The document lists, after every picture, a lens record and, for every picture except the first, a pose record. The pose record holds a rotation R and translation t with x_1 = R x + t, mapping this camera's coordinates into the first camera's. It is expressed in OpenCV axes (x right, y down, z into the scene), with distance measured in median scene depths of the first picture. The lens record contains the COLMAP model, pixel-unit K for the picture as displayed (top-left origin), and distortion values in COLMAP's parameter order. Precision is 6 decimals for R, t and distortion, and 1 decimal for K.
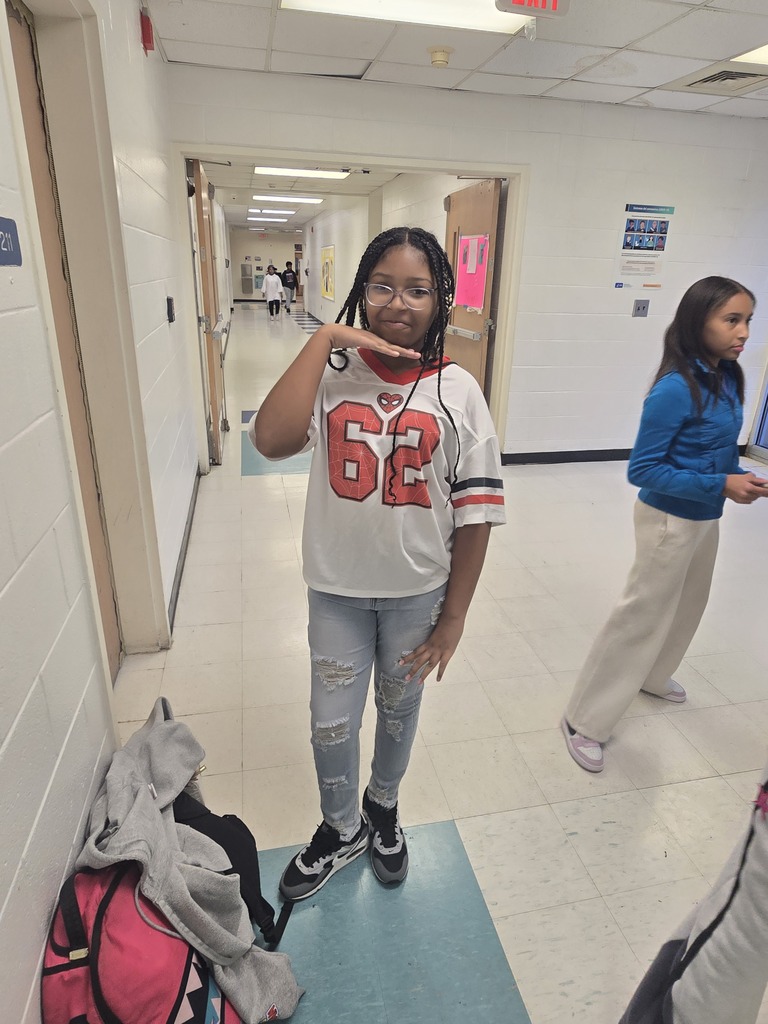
lens RADIAL K [[620.3, 0, 384.0], [0, 620.3, 512.0], [0, 0, 1]] dist [0.002346, -0.003855]
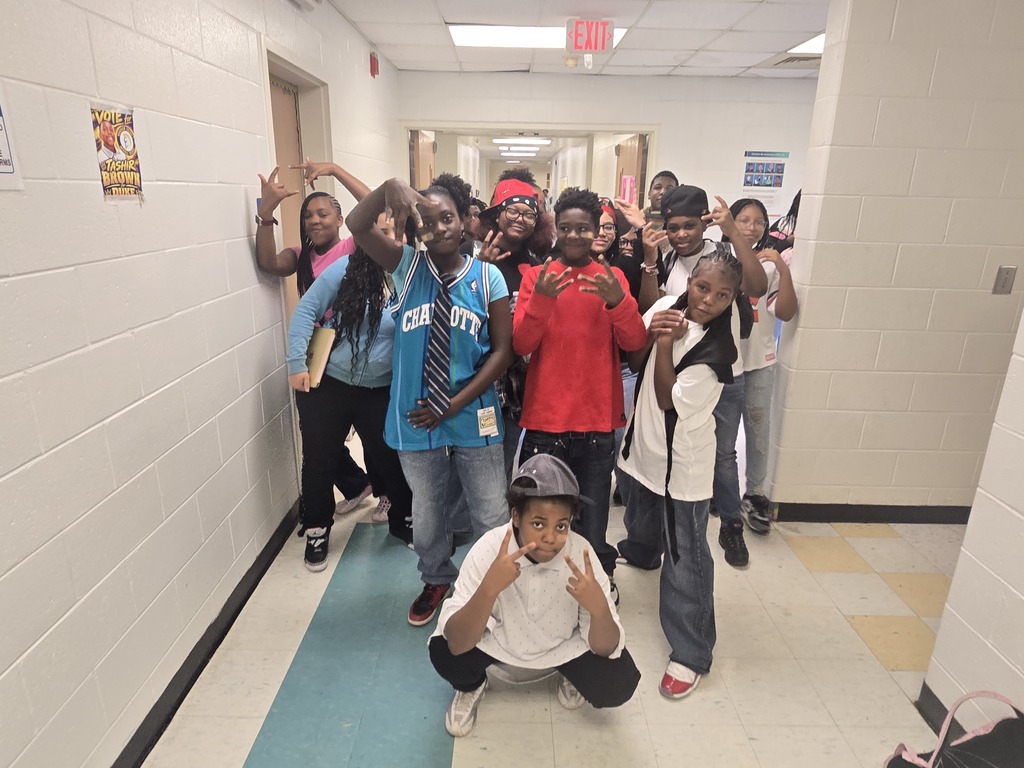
lens RADIAL K [[622.6, 0, 505.1], [0, 622.6, 383.2], [0, 0, 1]] dist [-0.001613, -0.001259]
pose [[0.975754, 0.051703, -0.212676, 0.206145], [-0.068236, 0.995130, -0.071140, 0.084011], [0.207962, 0.083927, 0.974530, -0.265633]]
